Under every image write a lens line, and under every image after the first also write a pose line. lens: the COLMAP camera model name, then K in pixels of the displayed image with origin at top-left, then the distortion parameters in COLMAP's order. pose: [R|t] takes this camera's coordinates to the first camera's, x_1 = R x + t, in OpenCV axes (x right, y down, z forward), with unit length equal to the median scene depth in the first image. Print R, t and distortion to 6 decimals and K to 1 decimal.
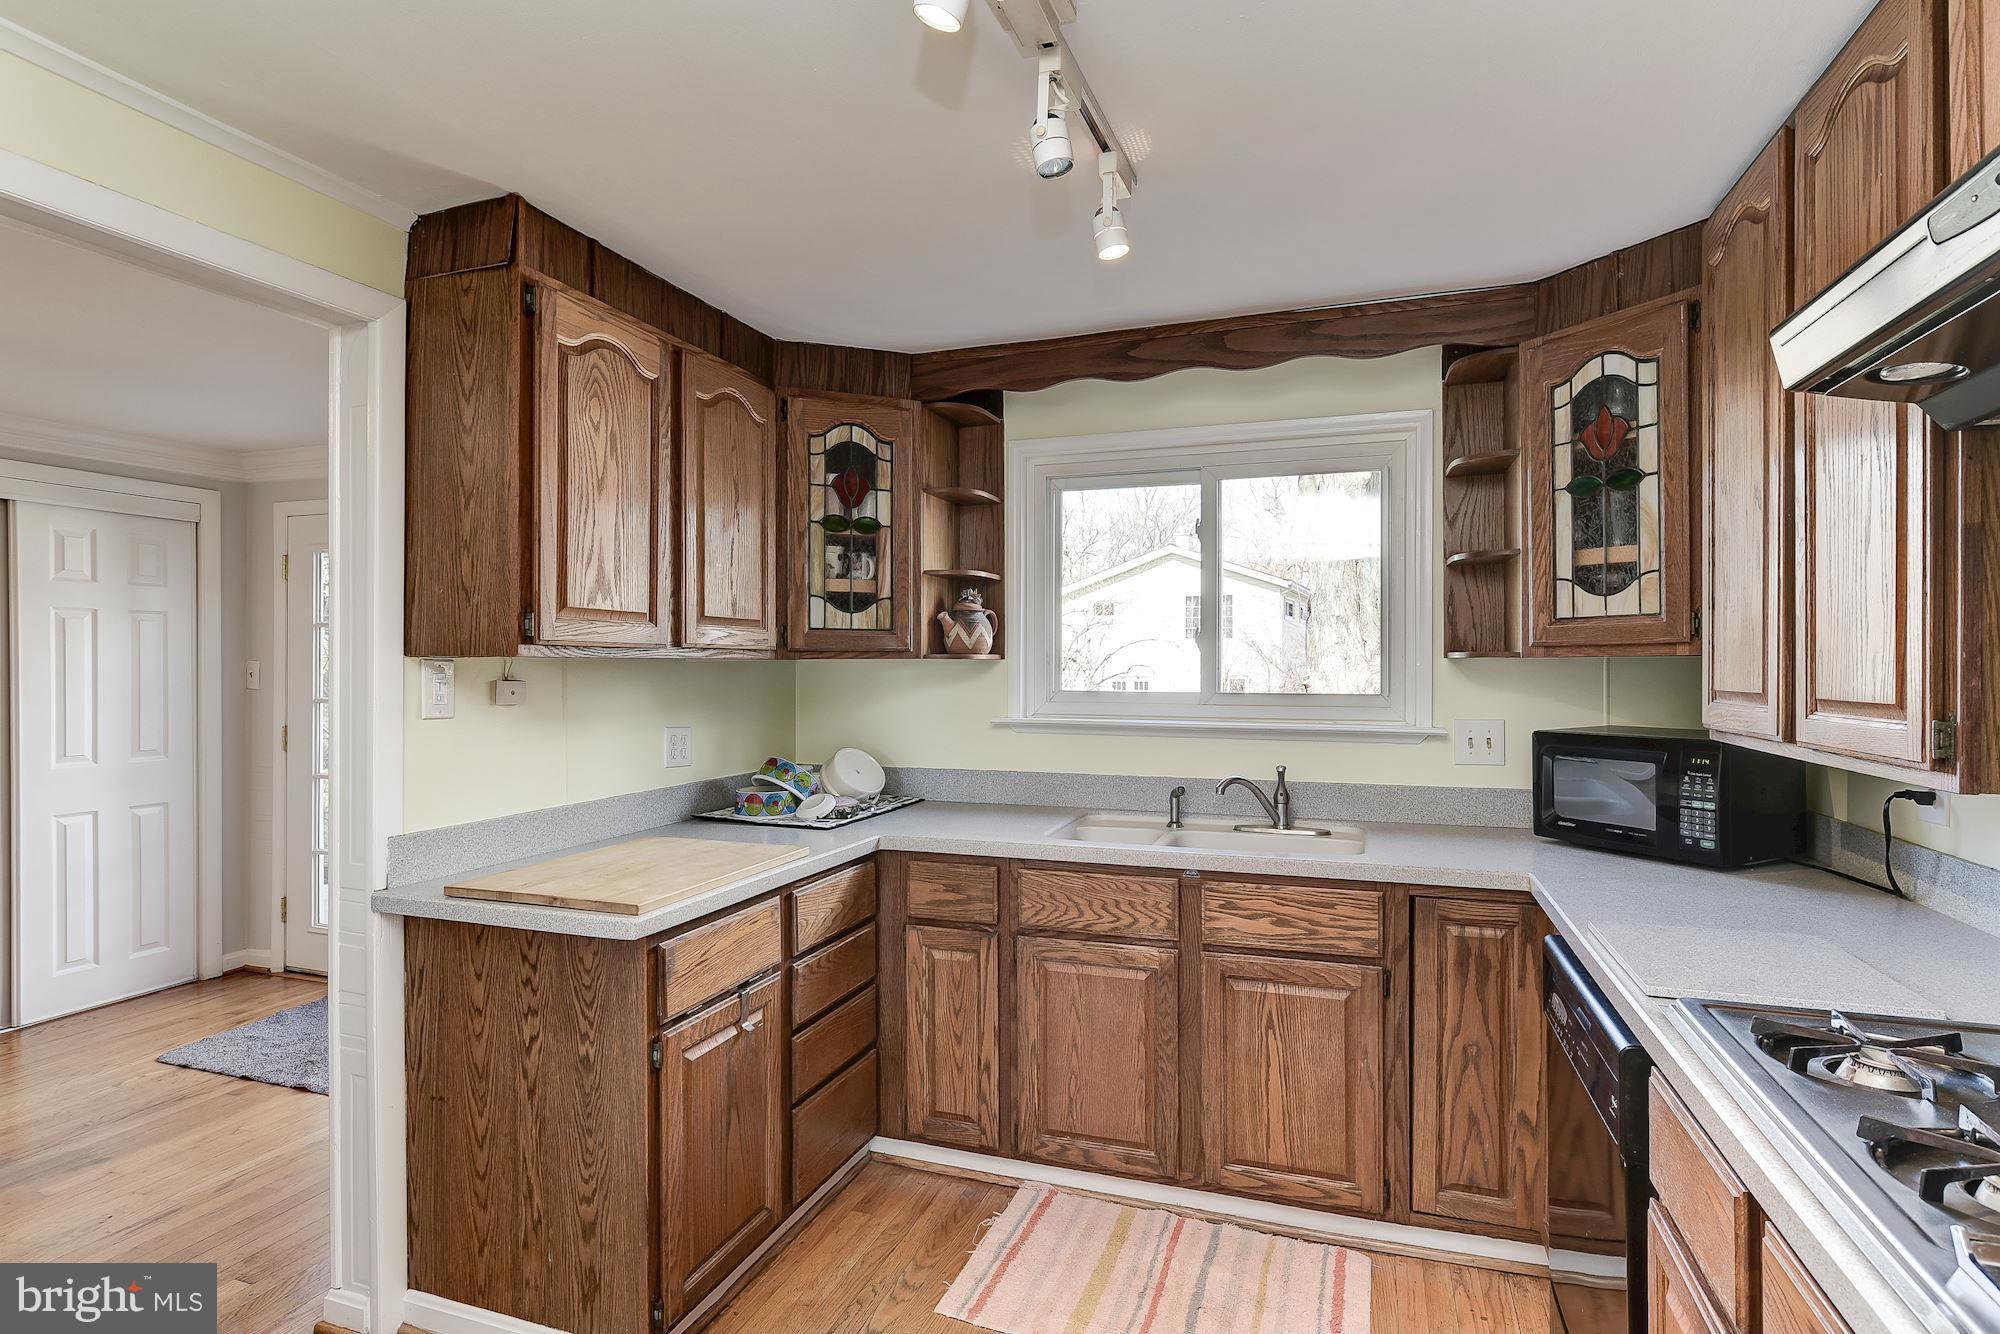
lens RADIAL K [[1021.6, 0, 1000.4], [0, 1021.6, 668.6], [0, 0, 1]] dist [-0.004708, 0.000349]
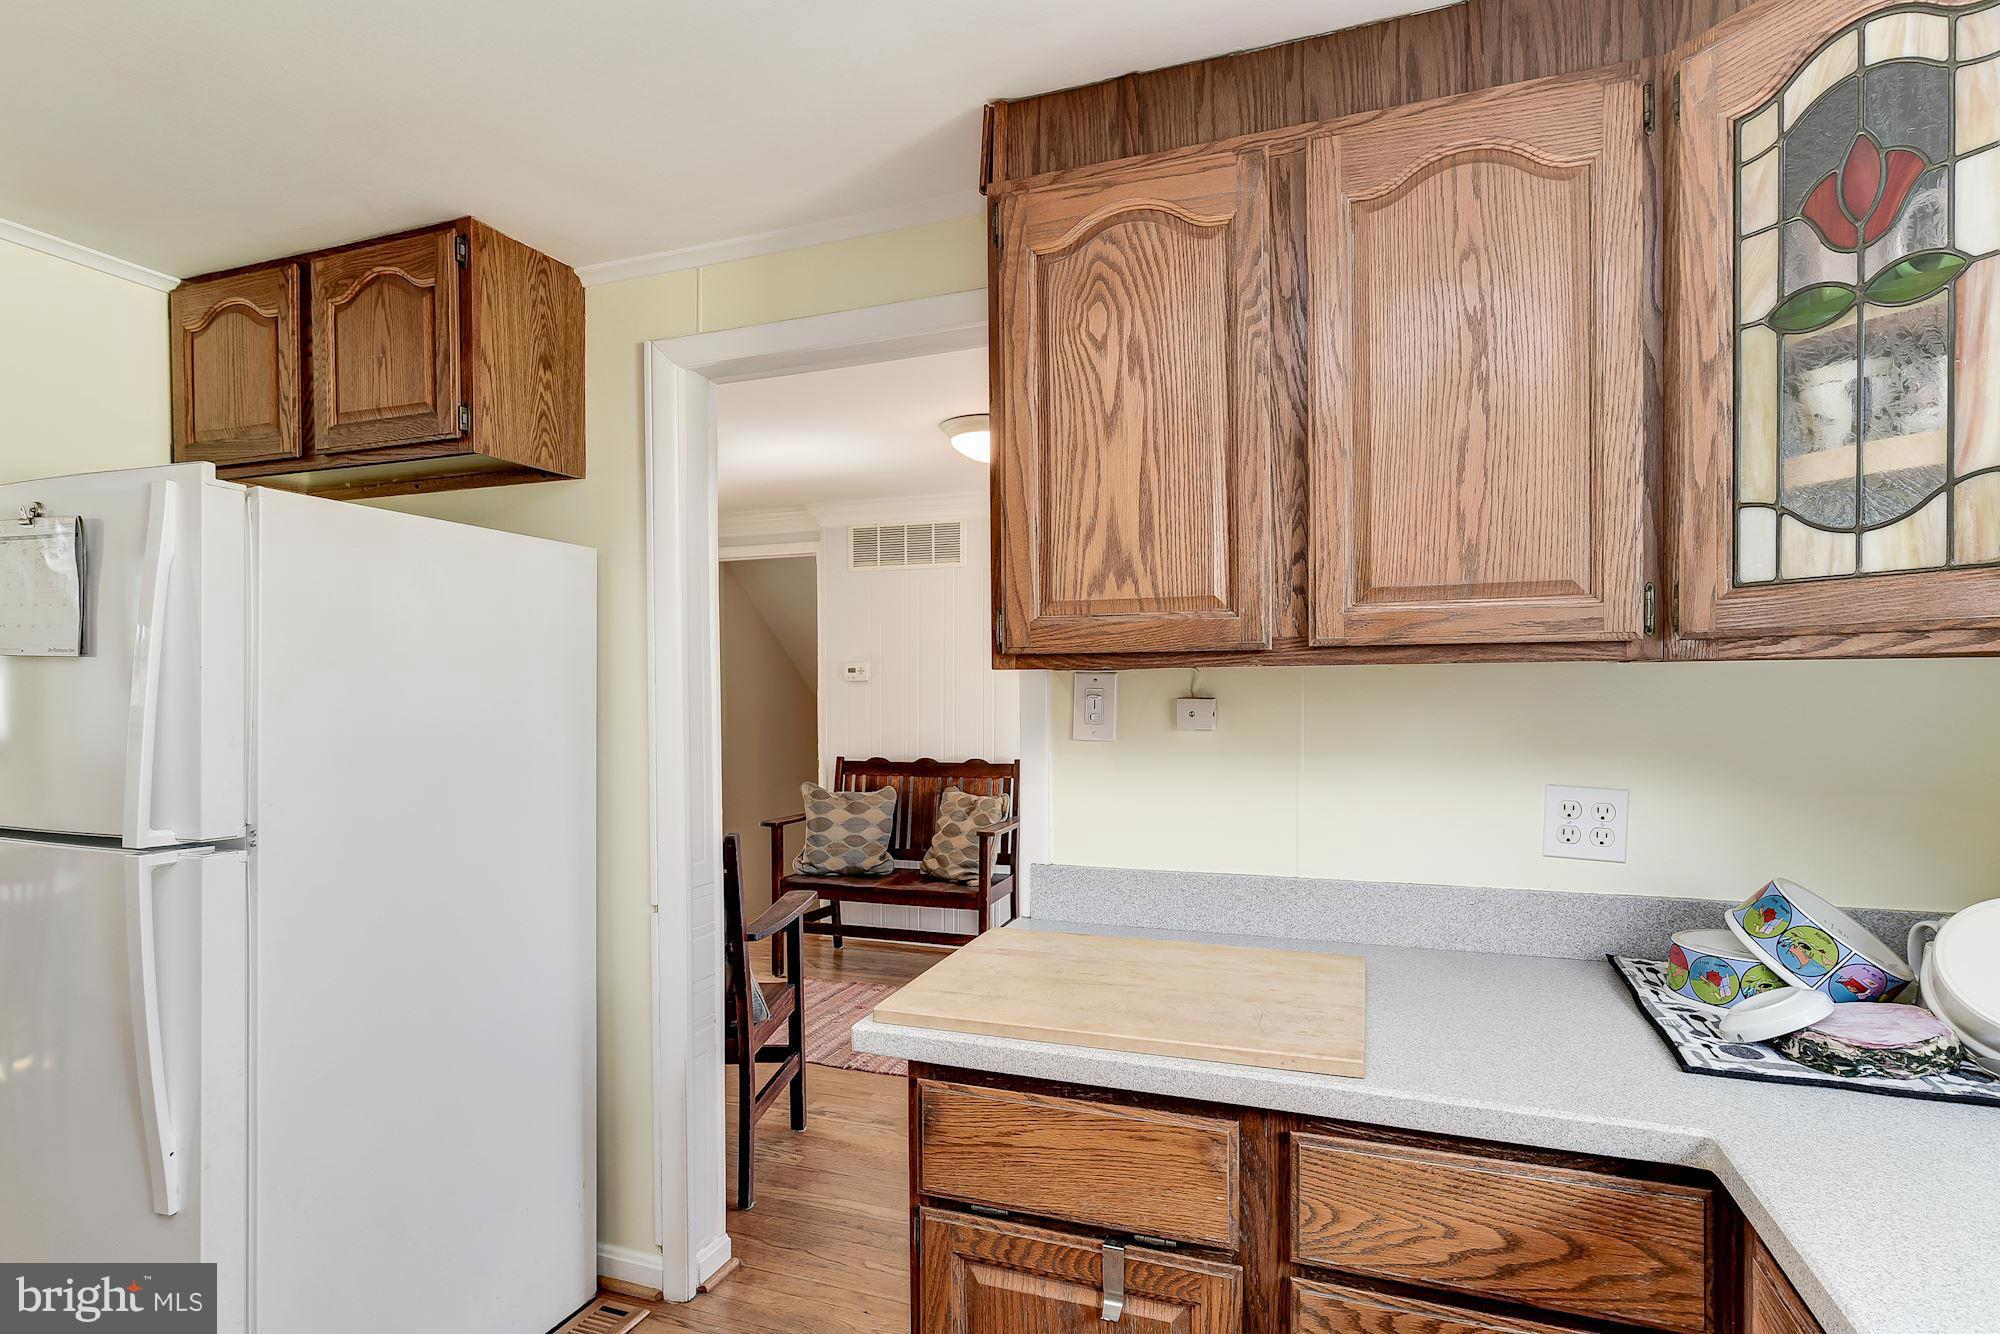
lens RADIAL K [[1021.6, 0, 986.1], [0, 1021.6, 690.5], [0, 0, 1]] dist [-0.004708, 0.000349]
pose [[-0.029679, 0.006363, -0.999539, 0.329399], [0.003910, 0.999973, 0.006249, 0.000846], [0.999552, -0.003723, -0.029703, 0.971852]]
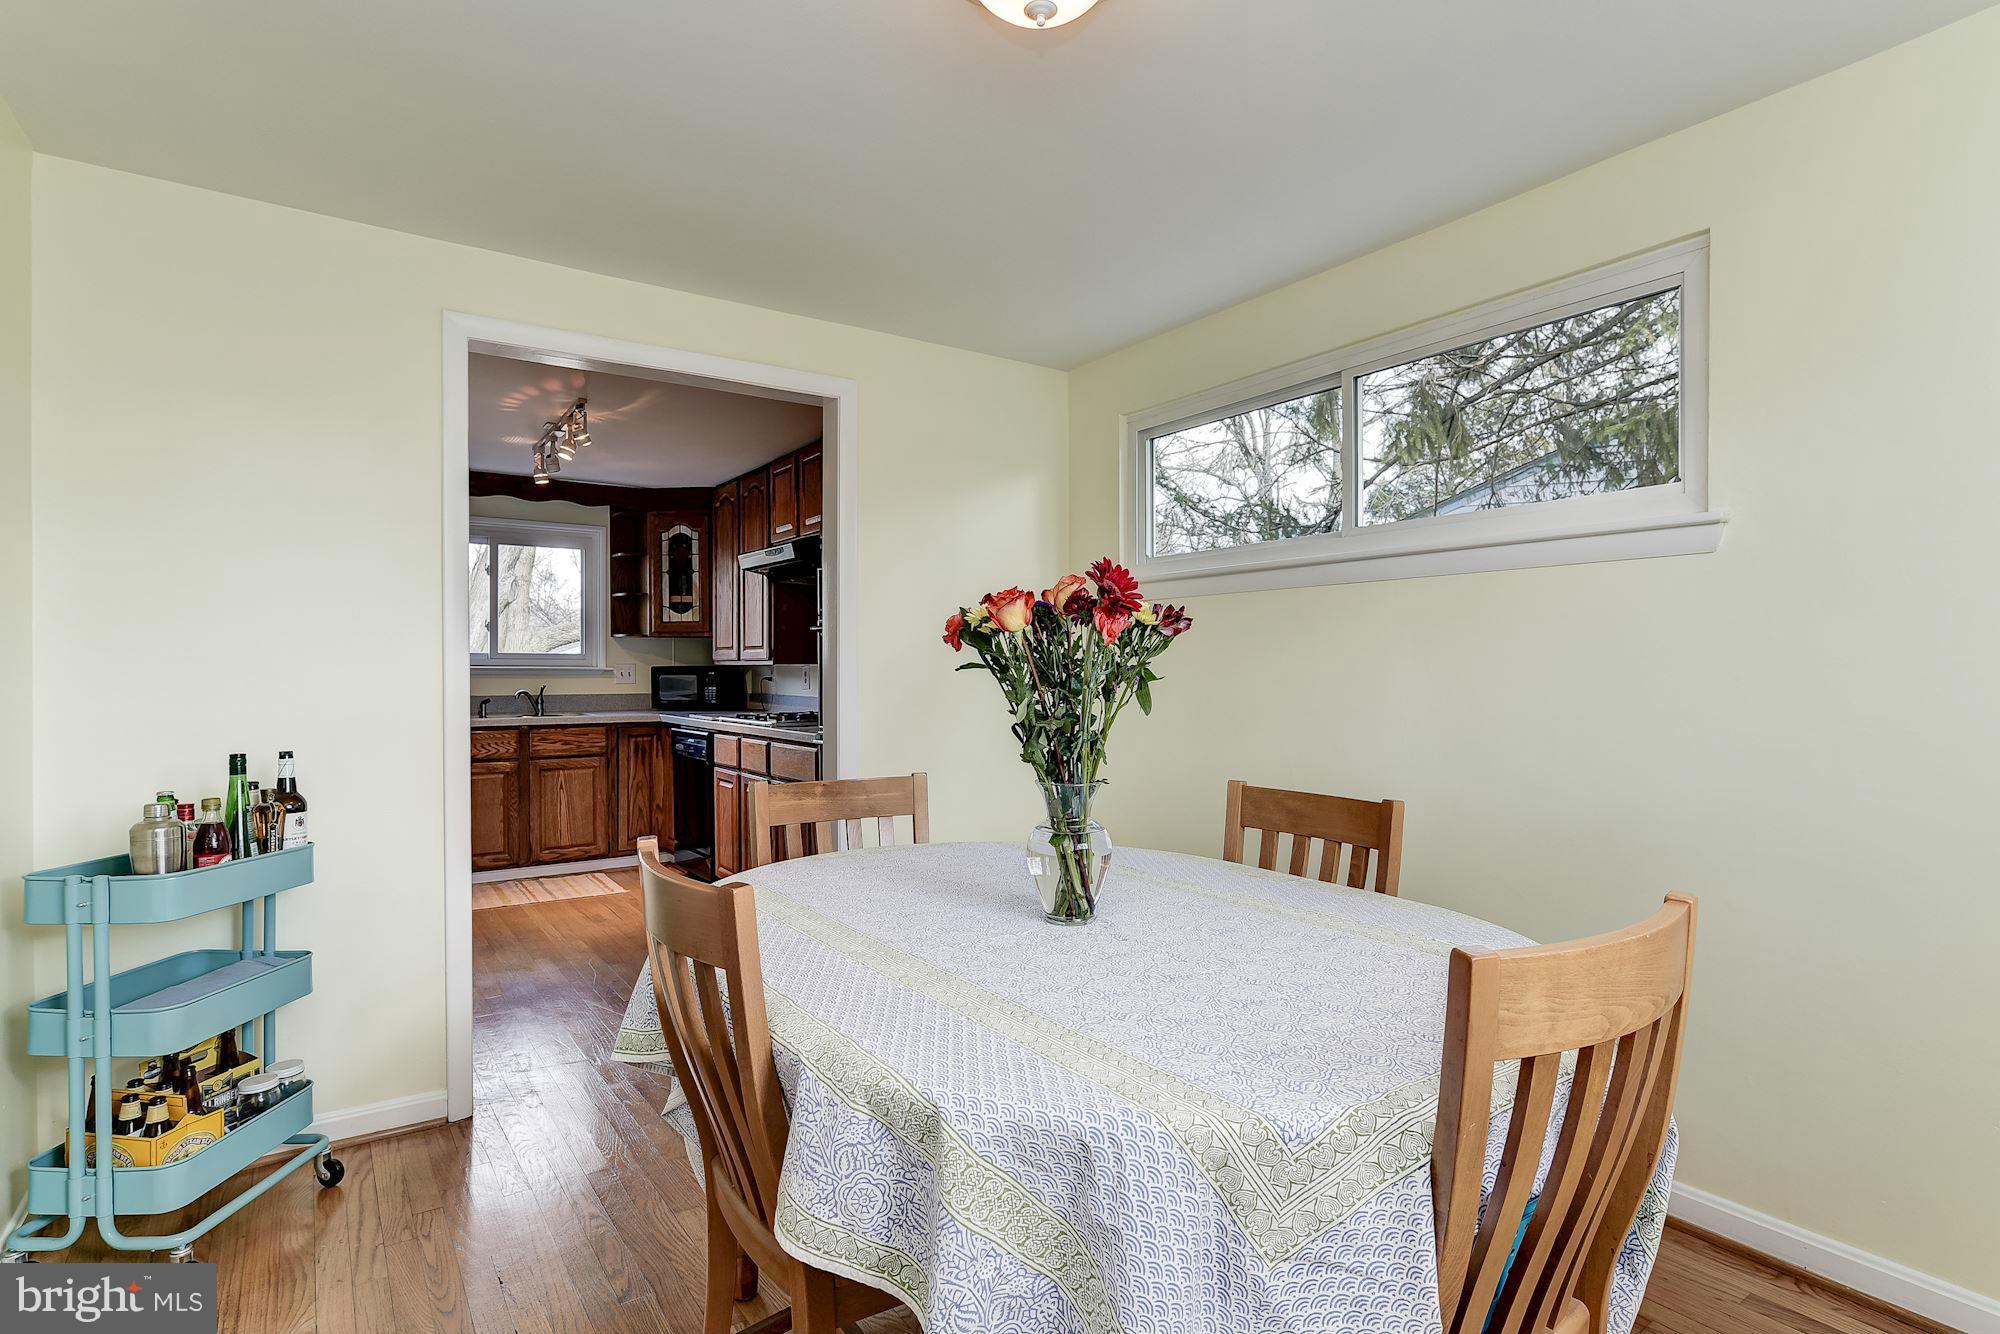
lens RADIAL K [[1021.6, 0, 1002.7], [0, 1021.6, 671.8], [0, 0, 1]] dist [-0.004708, 0.000349]
pose [[0.595246, -0.003123, 0.803538, -1.002611], [0.005607, 0.999984, -0.000267, 0.081625], [-0.803524, 0.004664, 0.595254, -1.209055]]
